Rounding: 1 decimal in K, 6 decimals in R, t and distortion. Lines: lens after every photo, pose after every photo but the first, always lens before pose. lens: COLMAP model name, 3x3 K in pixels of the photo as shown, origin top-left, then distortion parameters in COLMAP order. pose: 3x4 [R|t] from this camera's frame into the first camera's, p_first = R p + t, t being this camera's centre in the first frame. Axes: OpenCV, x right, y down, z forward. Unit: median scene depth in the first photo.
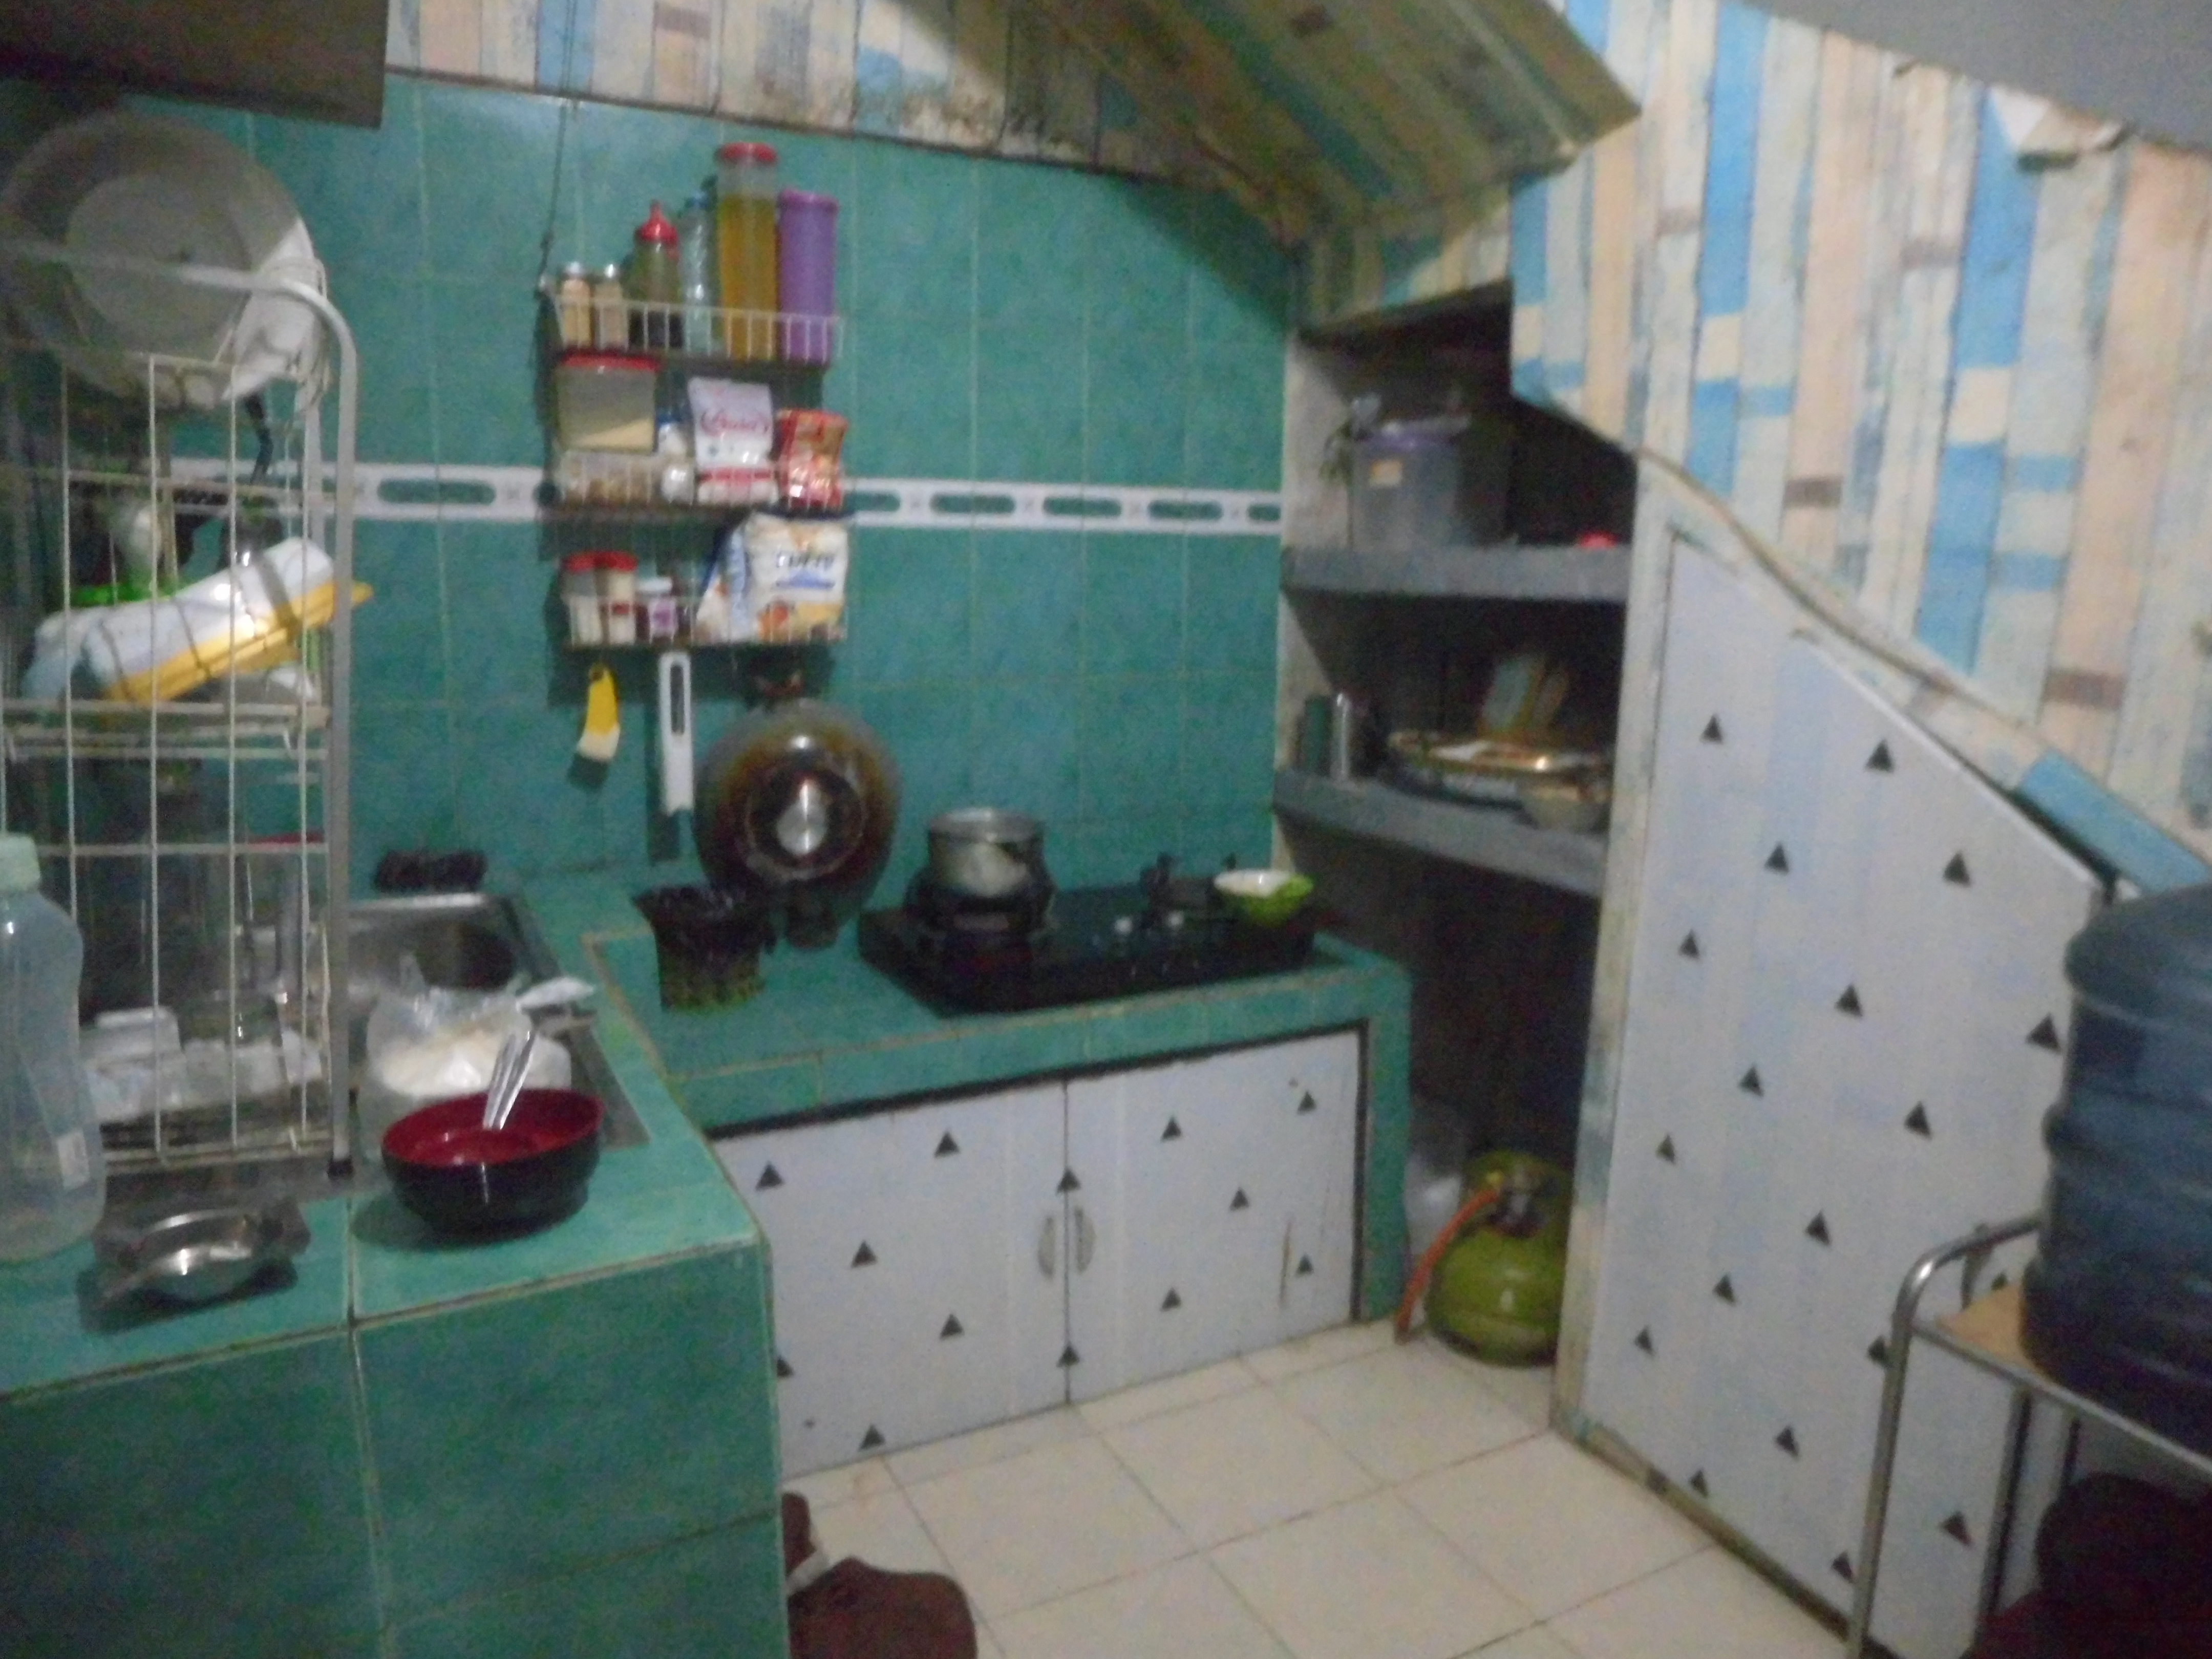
lens RADIAL K [[1440.1, 0, 1106.0], [0, 1440.1, 829.5], [0, 0, 1]] dist [-0.004722, -0.002281]
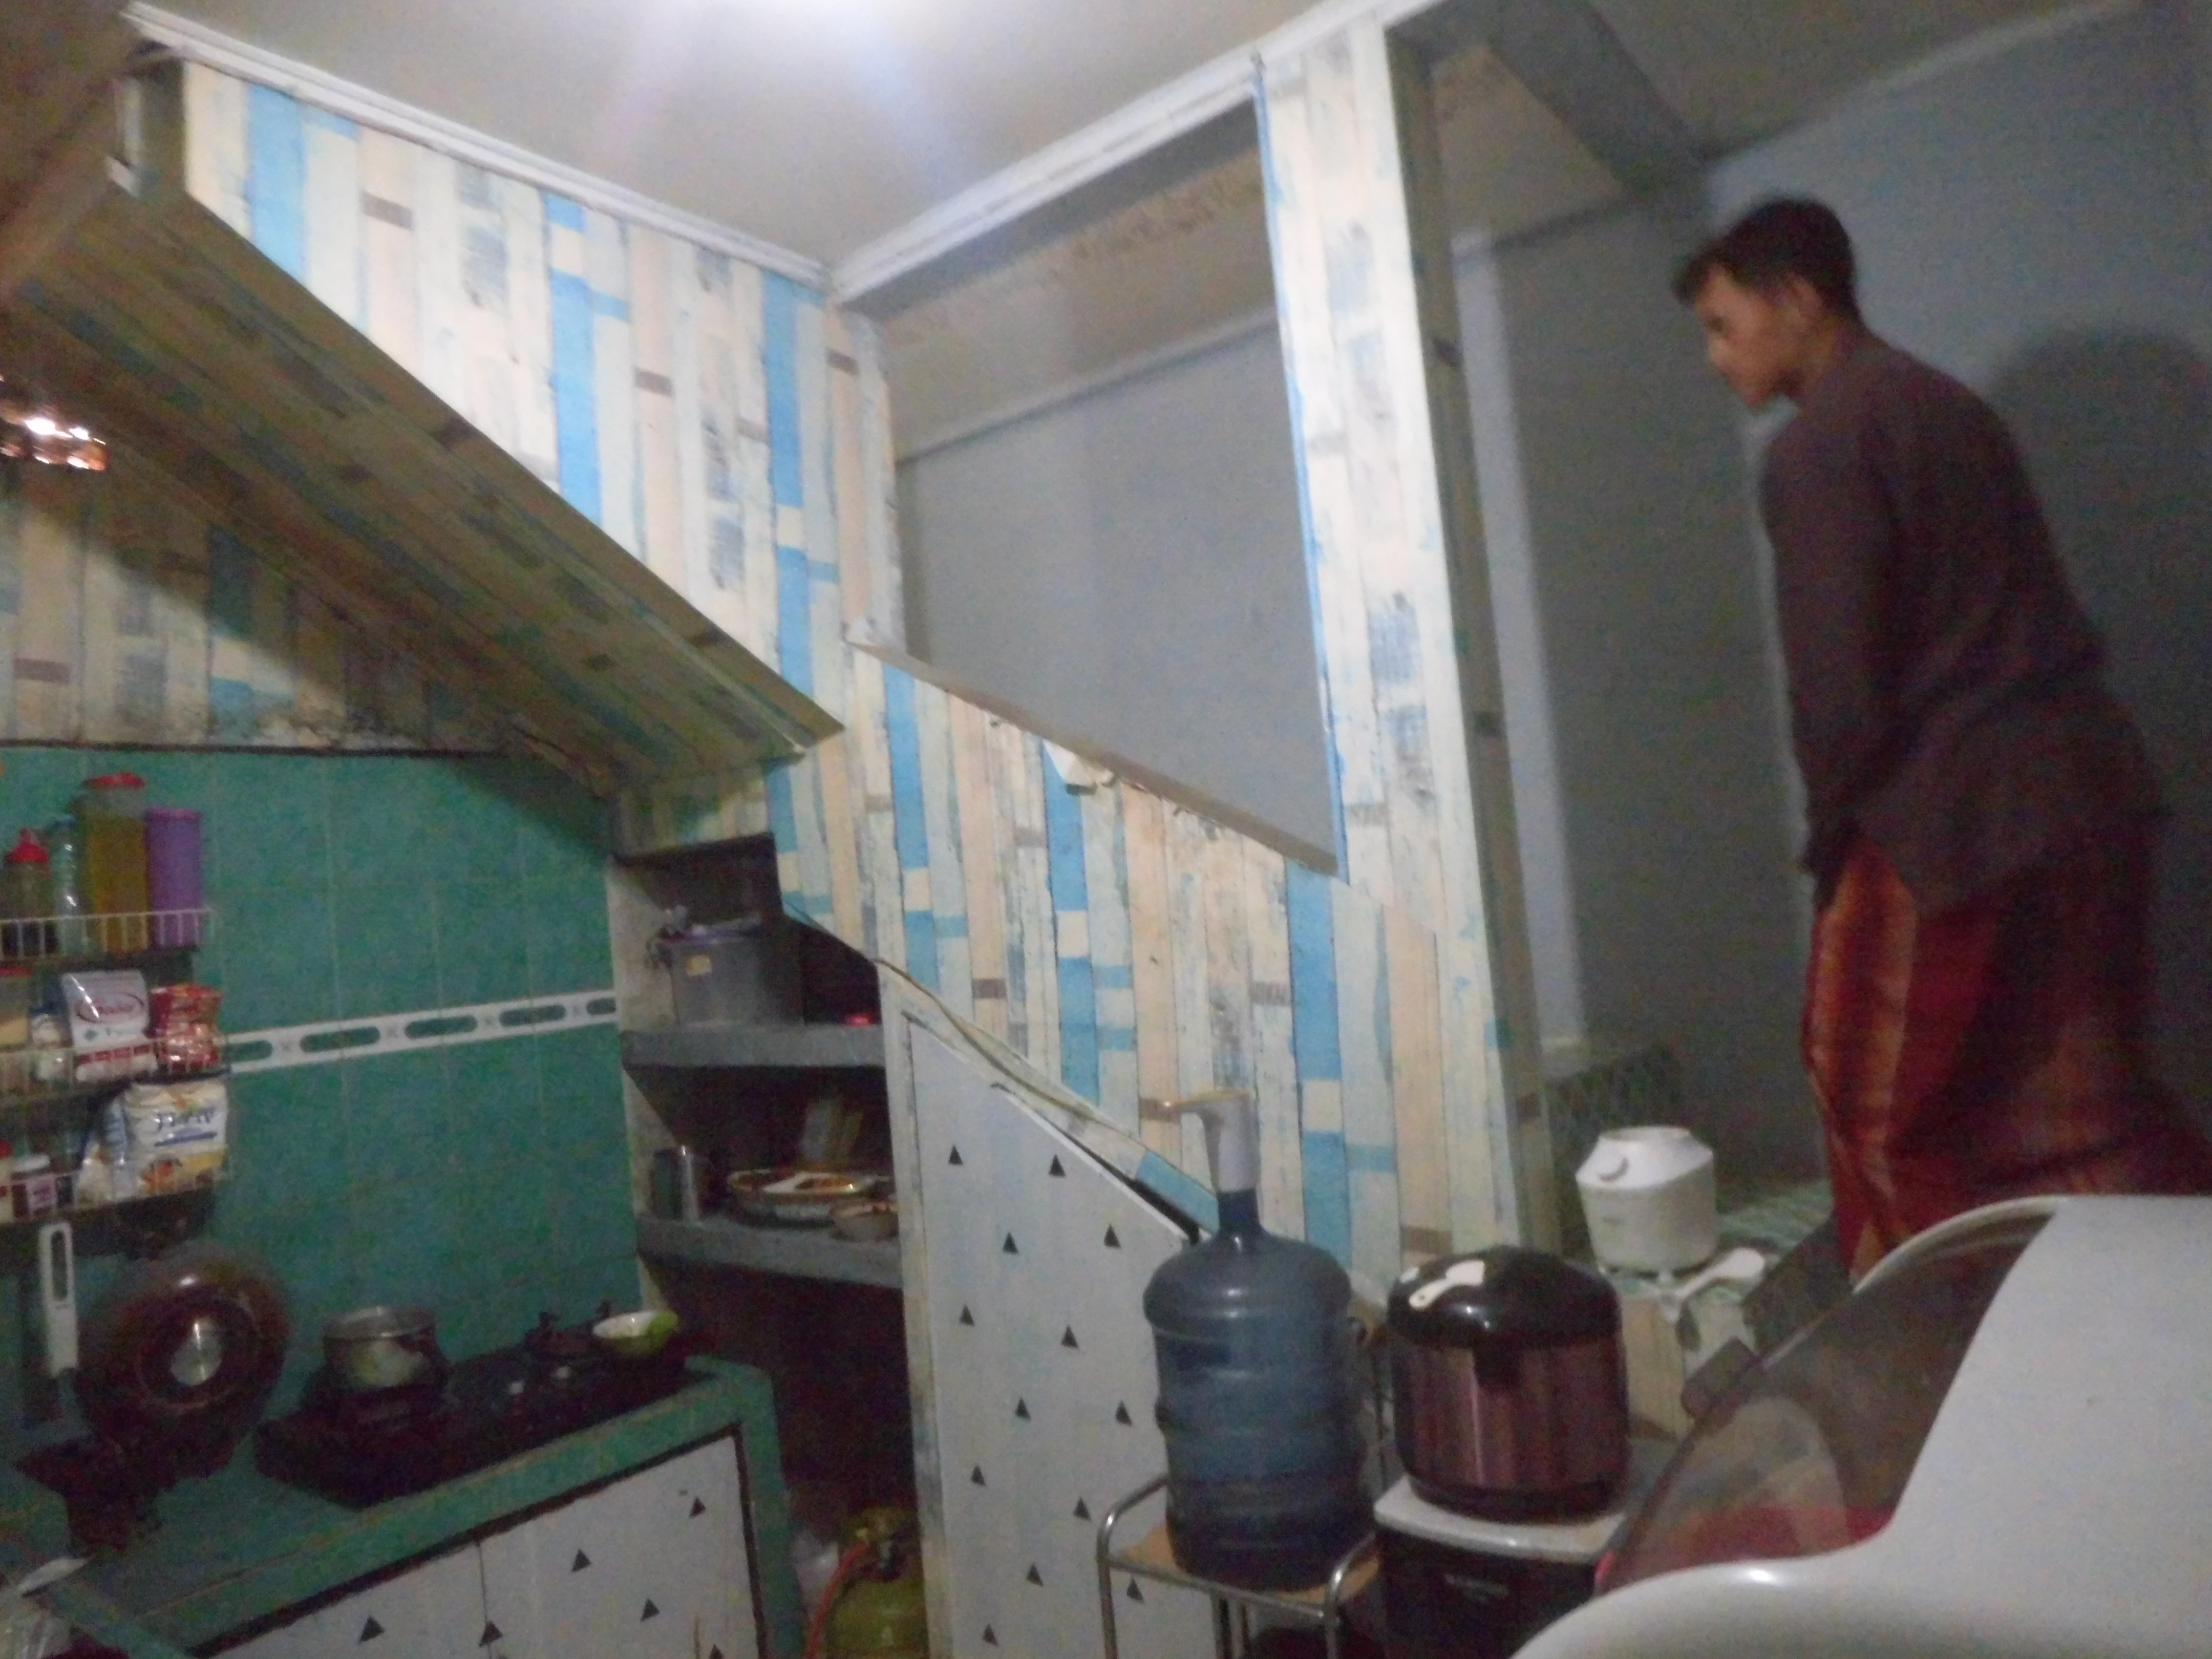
lens RADIAL K [[1552.1, 0, 1106.0], [0, 1552.1, 829.5], [0, 0, 1]] dist [-0.072272, 0.066118]
pose [[0.907949, -0.079266, 0.411517, -0.028540], [0.165269, 0.970093, -0.177782, -0.074650], [-0.385117, 0.229428, 0.893895, -0.397663]]
